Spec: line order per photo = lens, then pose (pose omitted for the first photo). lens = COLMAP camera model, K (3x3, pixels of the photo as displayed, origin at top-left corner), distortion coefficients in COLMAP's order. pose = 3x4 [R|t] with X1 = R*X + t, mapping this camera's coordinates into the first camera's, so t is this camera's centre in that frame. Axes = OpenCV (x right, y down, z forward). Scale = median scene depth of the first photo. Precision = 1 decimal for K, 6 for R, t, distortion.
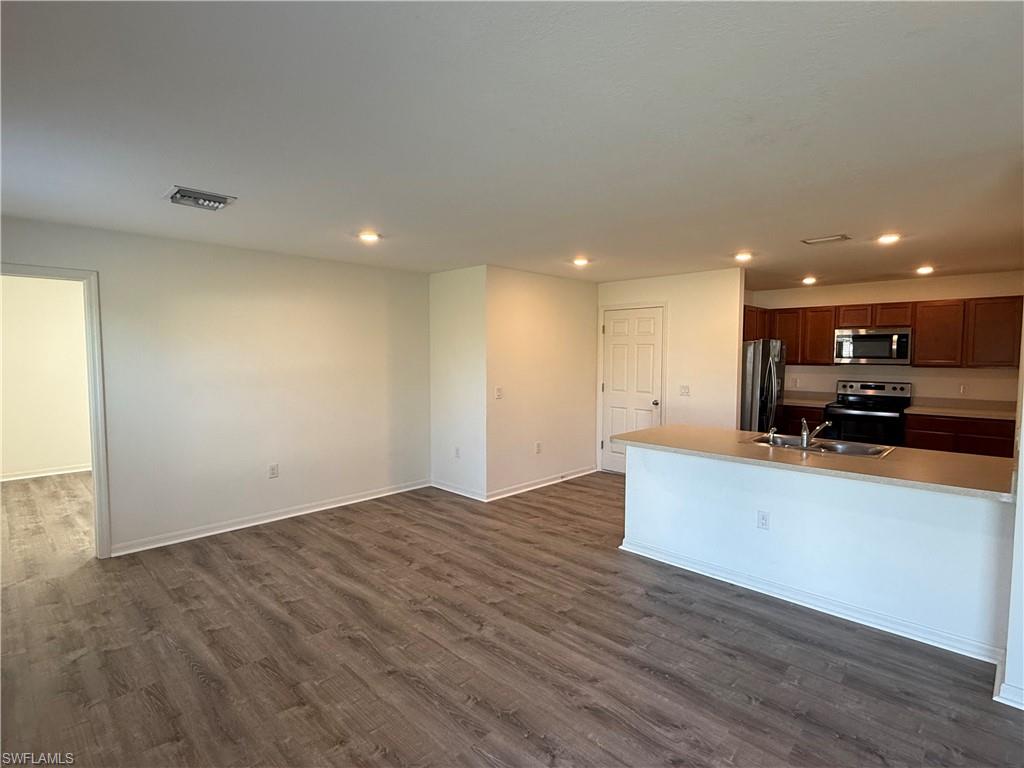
lens RADIAL K [[515.8, 0, 511.1], [0, 515.8, 385.9], [0, 0, 1]] dist [-0.001092, 0.000057]
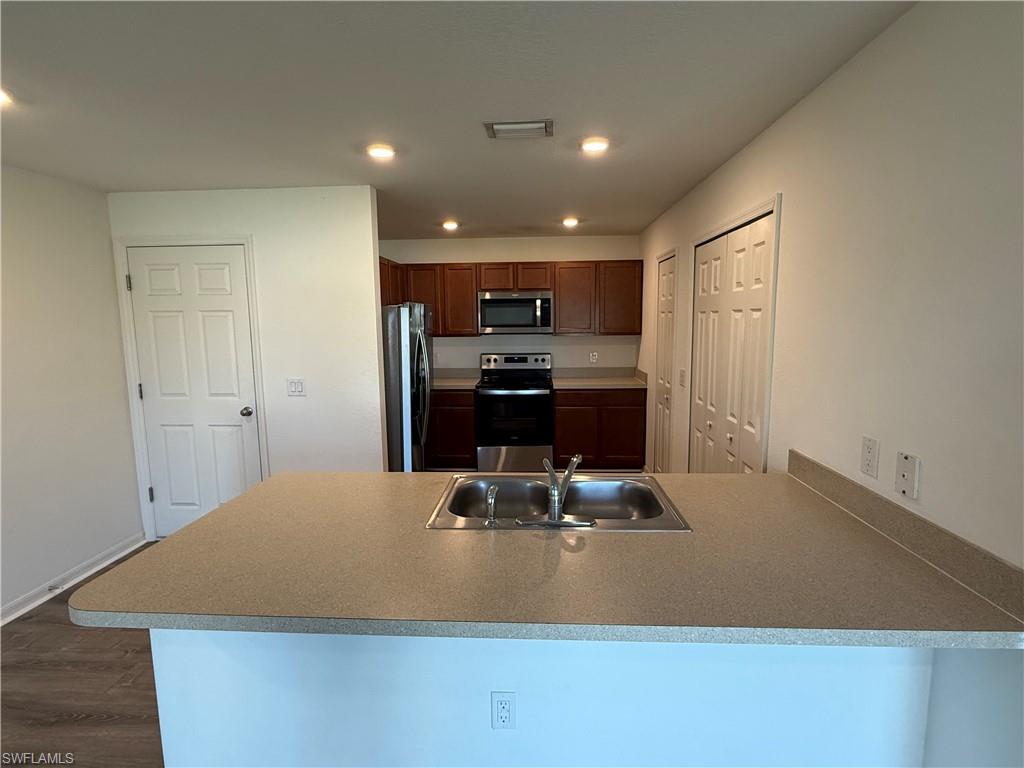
lens RADIAL K [[515.8, 0, 511.1], [0, 515.8, 385.9], [0, 0, 1]] dist [-0.001092, 0.000057]
pose [[0.749498, -0.096701, 0.654906, 0.125222], [0.055308, 0.994962, 0.083615, -0.028246], [-0.659692, -0.026447, 0.751070, 0.365187]]
